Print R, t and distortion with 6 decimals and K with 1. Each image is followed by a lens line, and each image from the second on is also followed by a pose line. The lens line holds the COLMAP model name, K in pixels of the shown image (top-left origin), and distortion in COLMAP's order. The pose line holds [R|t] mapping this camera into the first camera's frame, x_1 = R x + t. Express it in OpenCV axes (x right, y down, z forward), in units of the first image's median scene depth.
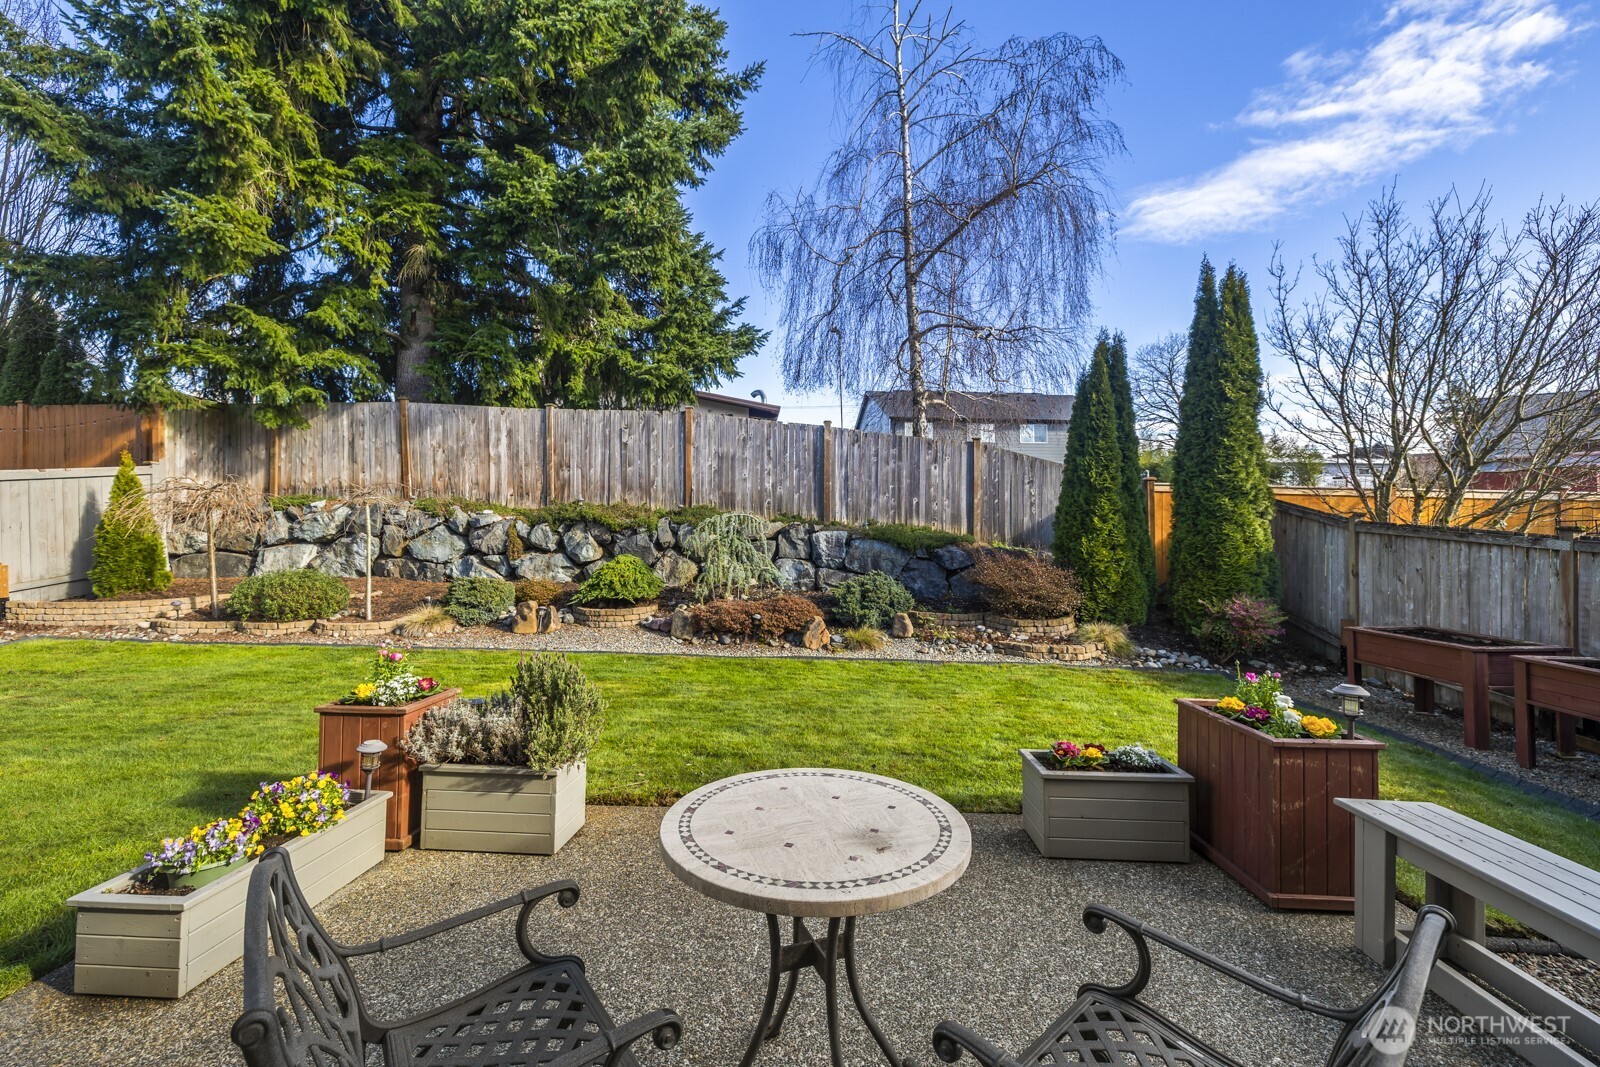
lens RADIAL K [[681.0, 0, 804.0], [0, 681.0, 527.1], [0, 0, 1]] dist [-0.010510, 0.000020]
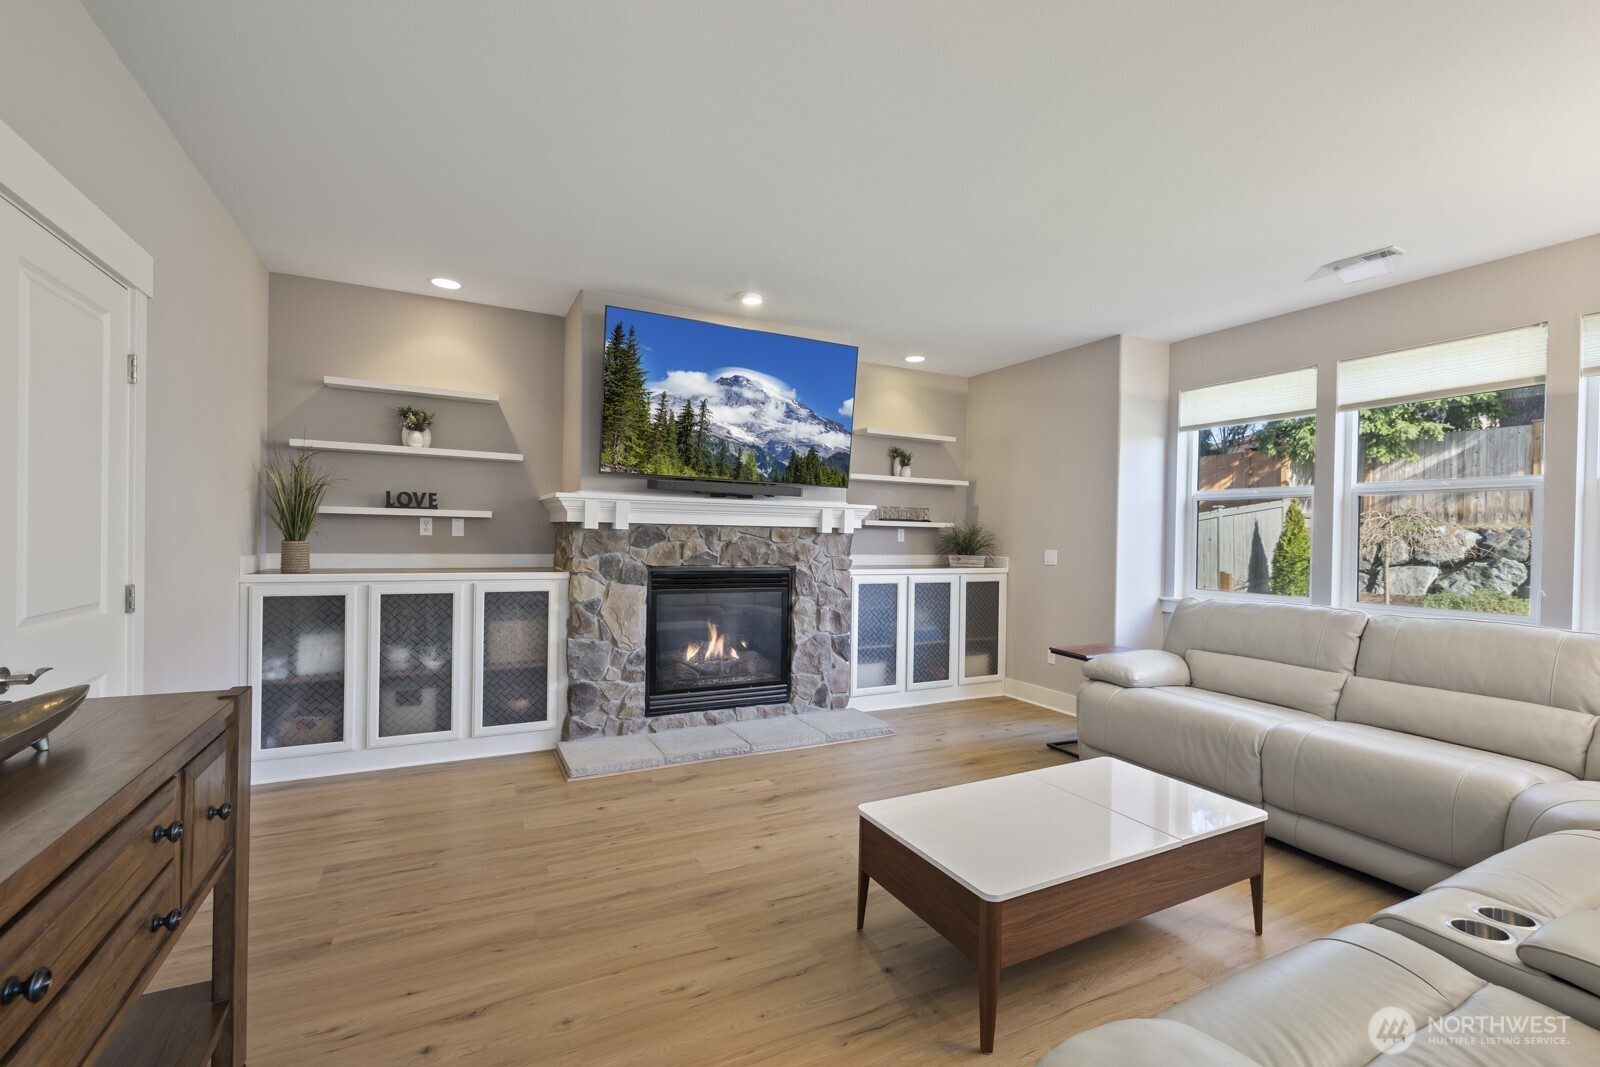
lens RADIAL K [[690.3, 0, 820.4], [0, 690.3, 540.7], [0, 0, 1]] dist [0.000221, -0.000079]
pose [[0.507389, 0.014958, -0.861587, -0.275872], [-0.012938, 0.999869, 0.009739, -0.014283], [0.861620, 0.006206, 0.507516, -0.417560]]
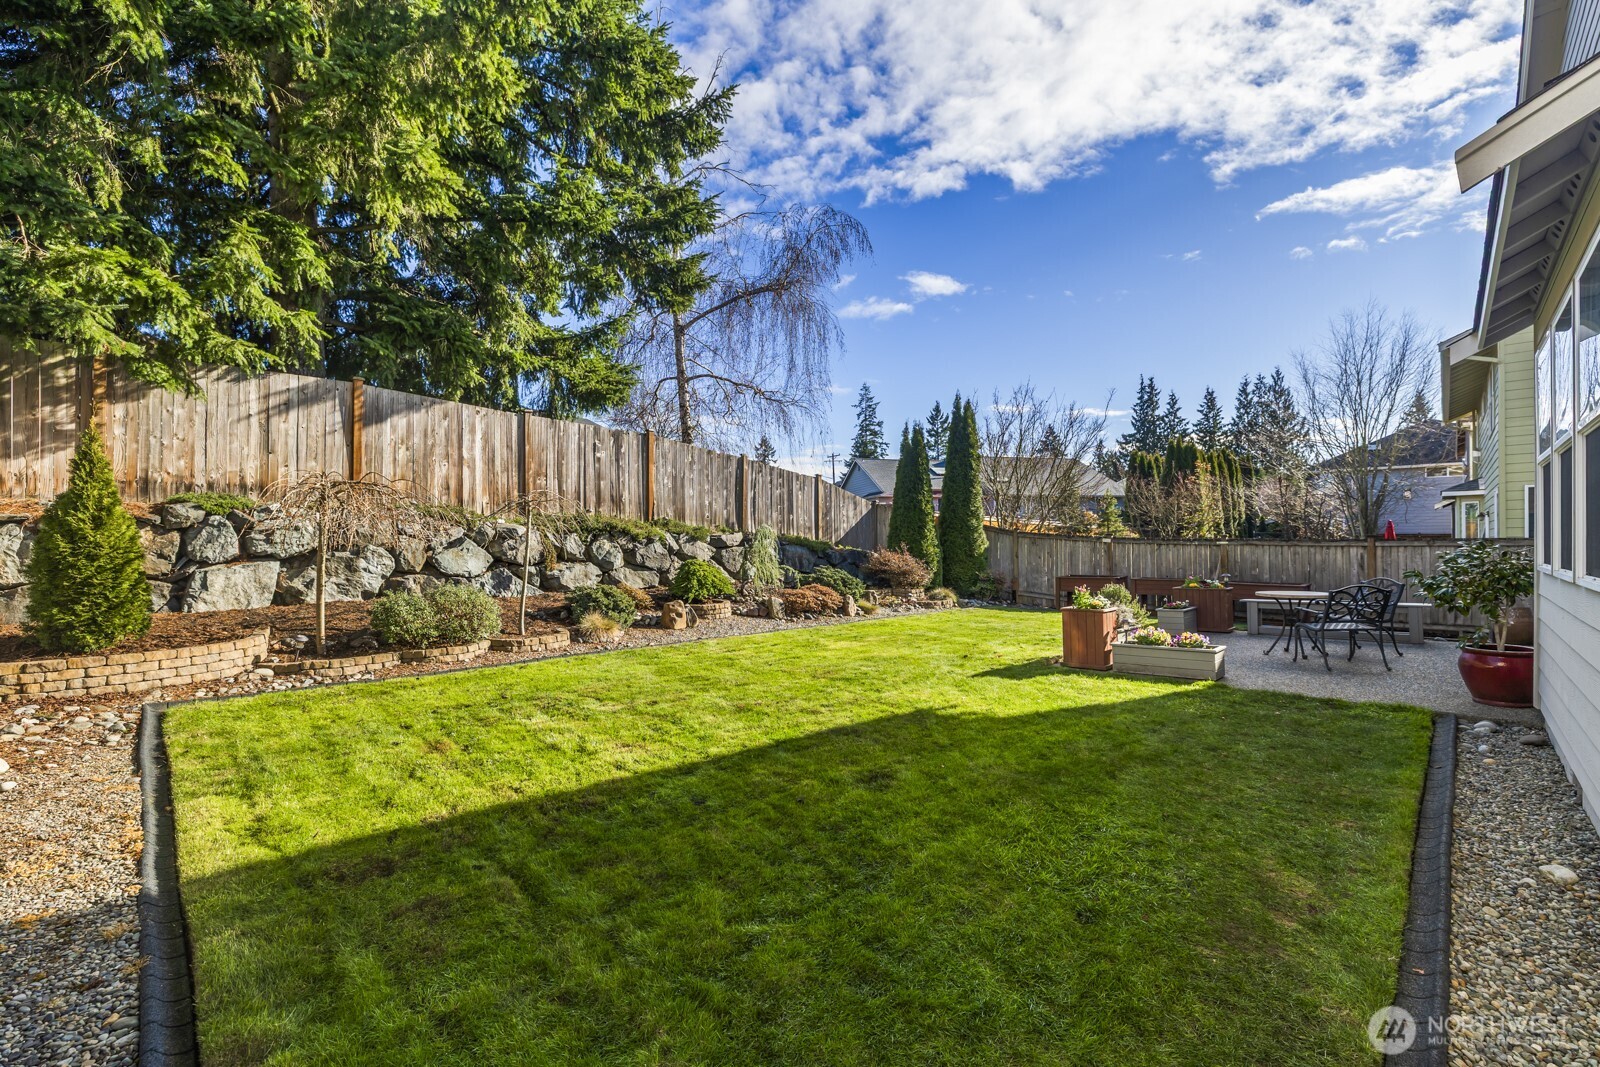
lens RADIAL K [[690.3, 0, 820.4], [0, 690.3, 540.7], [0, 0, 1]] dist [0.000221, -0.000079]
pose [[0.639537, -0.007136, 0.768727, -0.936821], [0.008692, 0.999960, 0.002051, 0.006603], [-0.768711, 0.005370, 0.639574, 0.059132]]
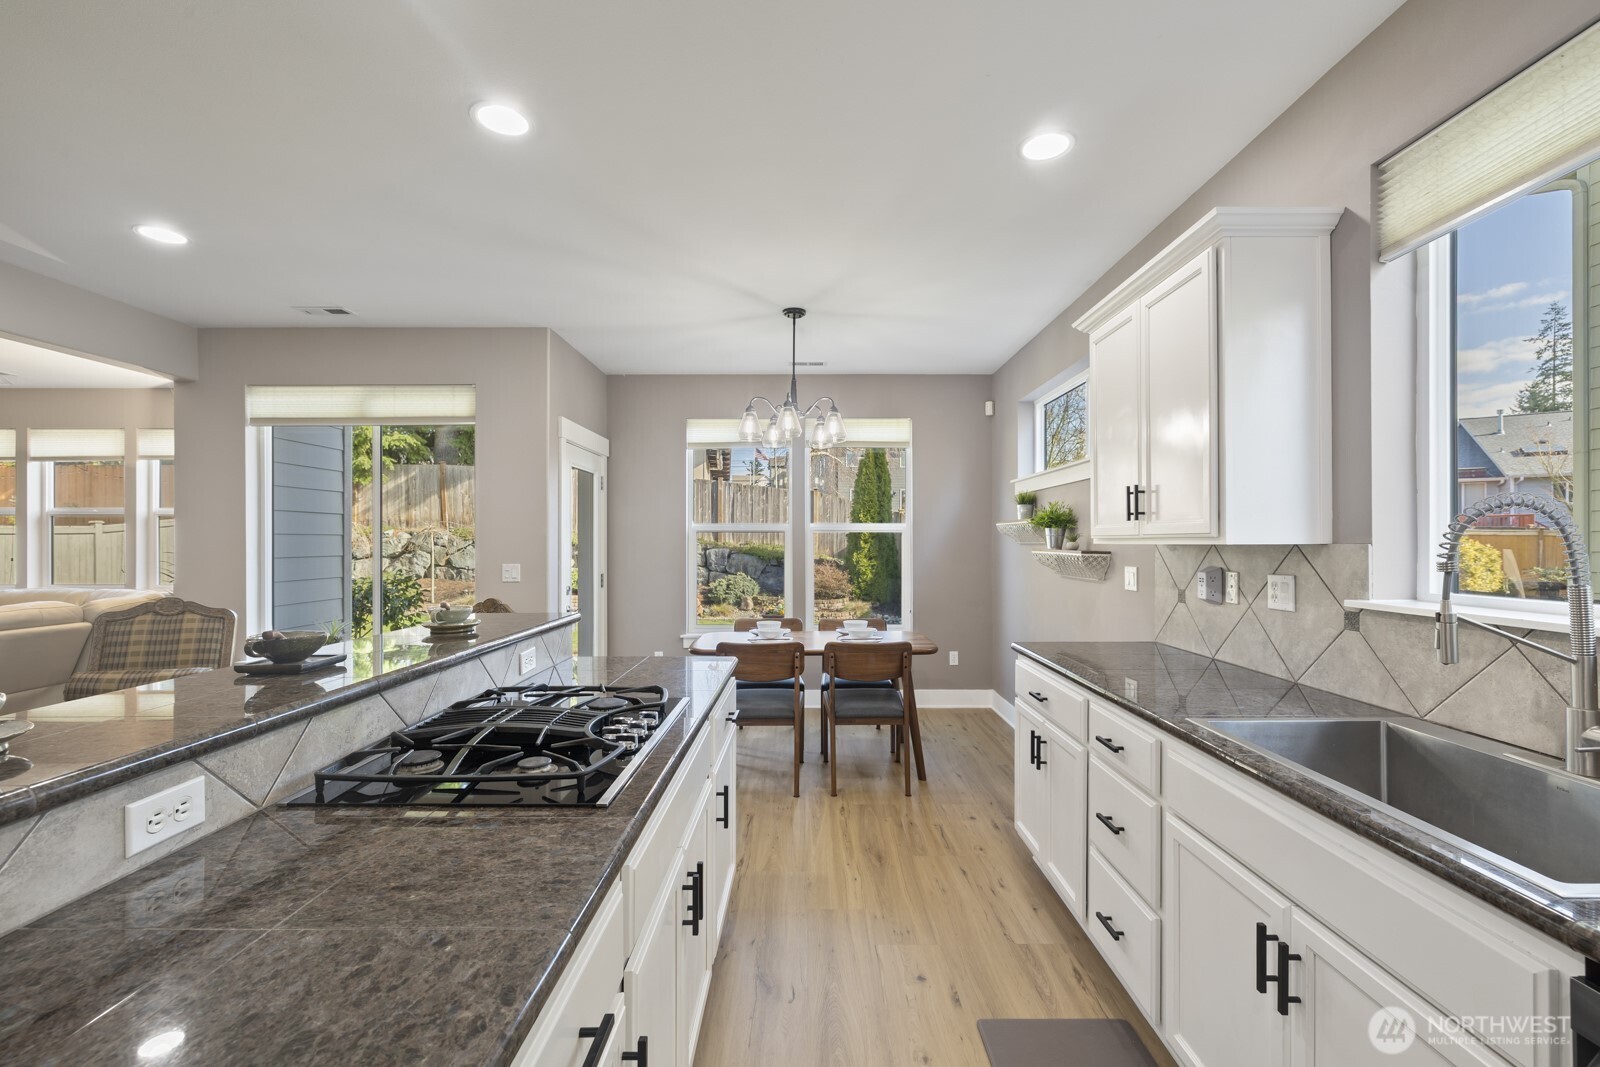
lens RADIAL K [[663.1, 0, 795.0], [0, 663.1, 540.0], [0, 0, 1]] dist [0.001197, 0.000255]
pose [[0.999647, -0.003061, 0.026389, 0.176384], [0.002957, 0.999988, 0.003981, -0.019623], [-0.026400, -0.003902, 0.999644, -0.556483]]
